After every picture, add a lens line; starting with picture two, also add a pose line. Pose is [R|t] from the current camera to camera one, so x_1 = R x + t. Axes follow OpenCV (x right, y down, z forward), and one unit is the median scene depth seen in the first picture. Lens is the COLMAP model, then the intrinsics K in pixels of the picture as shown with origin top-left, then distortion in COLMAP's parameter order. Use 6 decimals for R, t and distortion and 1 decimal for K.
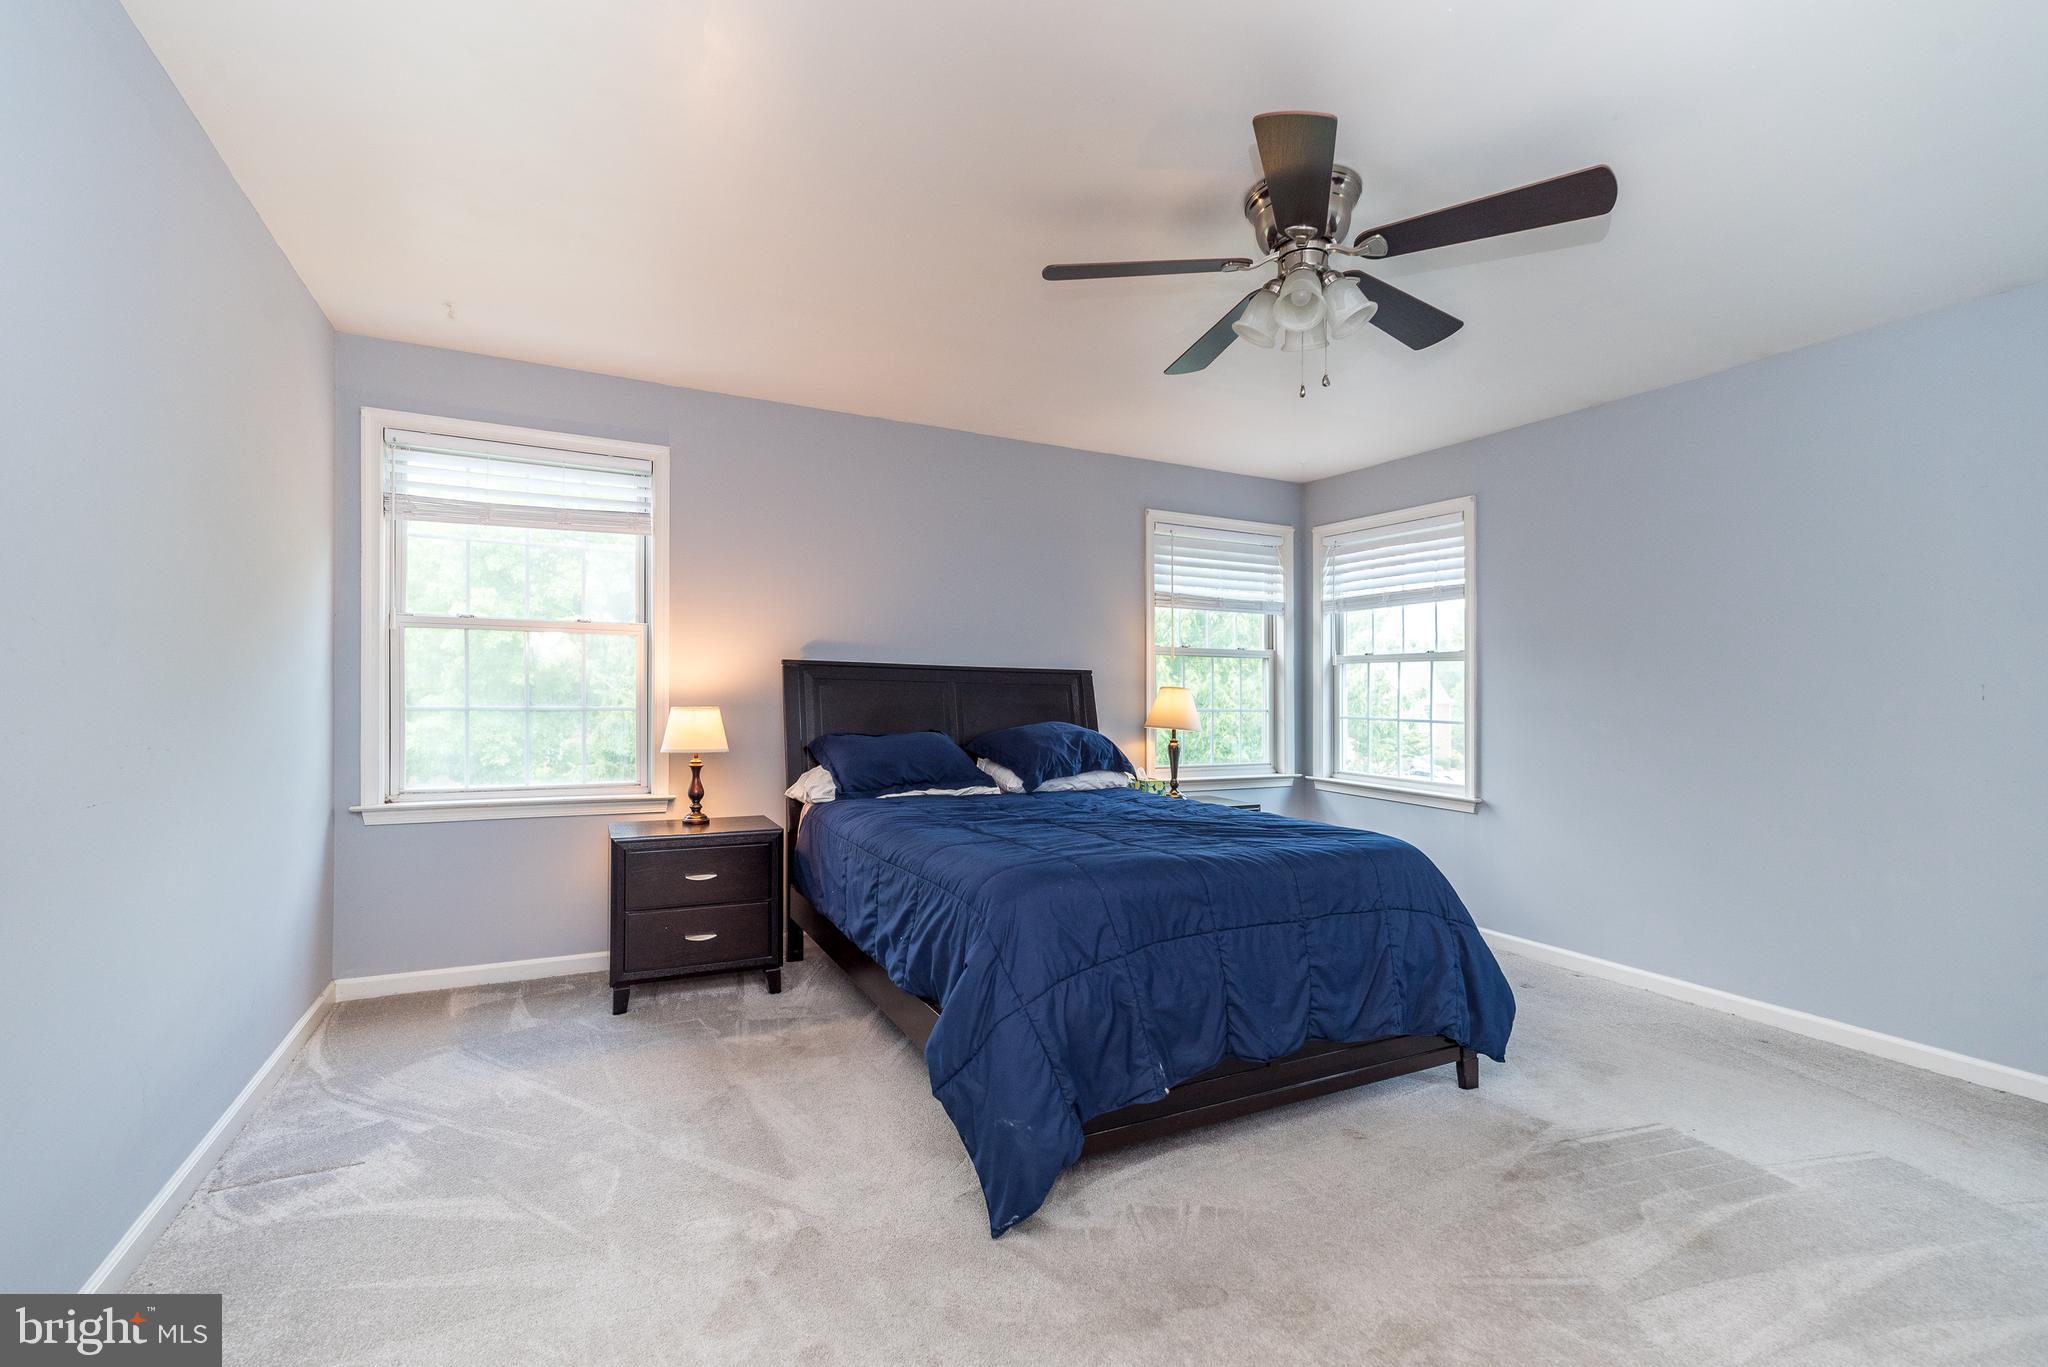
lens RADIAL K [[889.7, 0, 1018.6], [0, 889.7, 677.3], [0, 0, 1]] dist [0.004337, 0.000641]
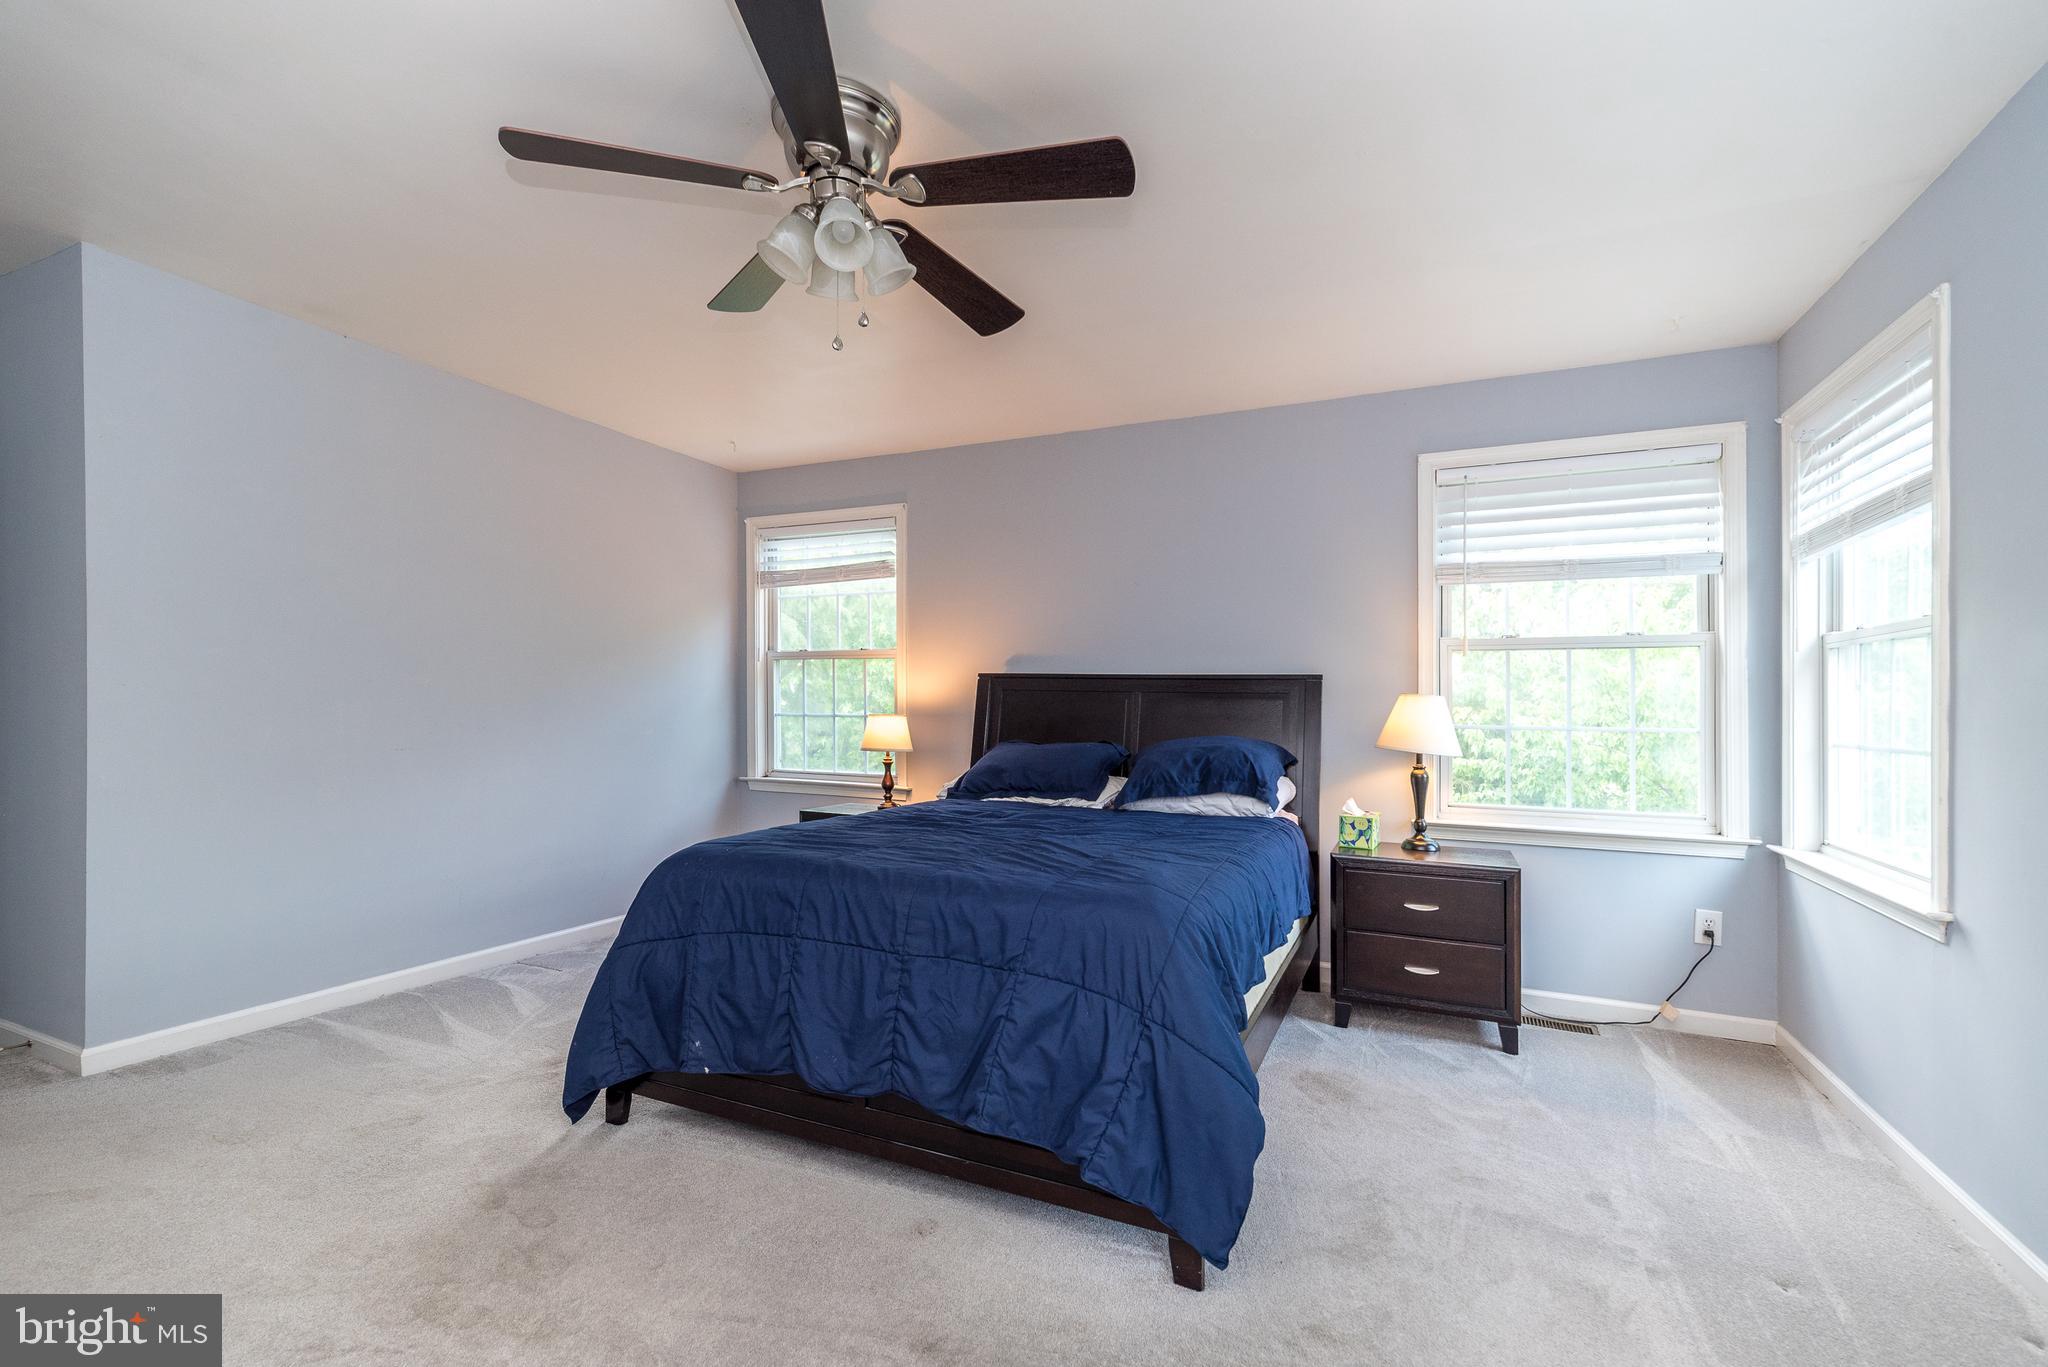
lens RADIAL K [[889.7, 0, 1017.5], [0, 889.7, 718.2], [0, 0, 1]] dist [0.004337, 0.000641]
pose [[0.626882, 0.005087, -0.779098, 0.595320], [0.008658, 0.999871, 0.013495, 0.020135], [0.779066, -0.015205, 0.626757, 0.315055]]
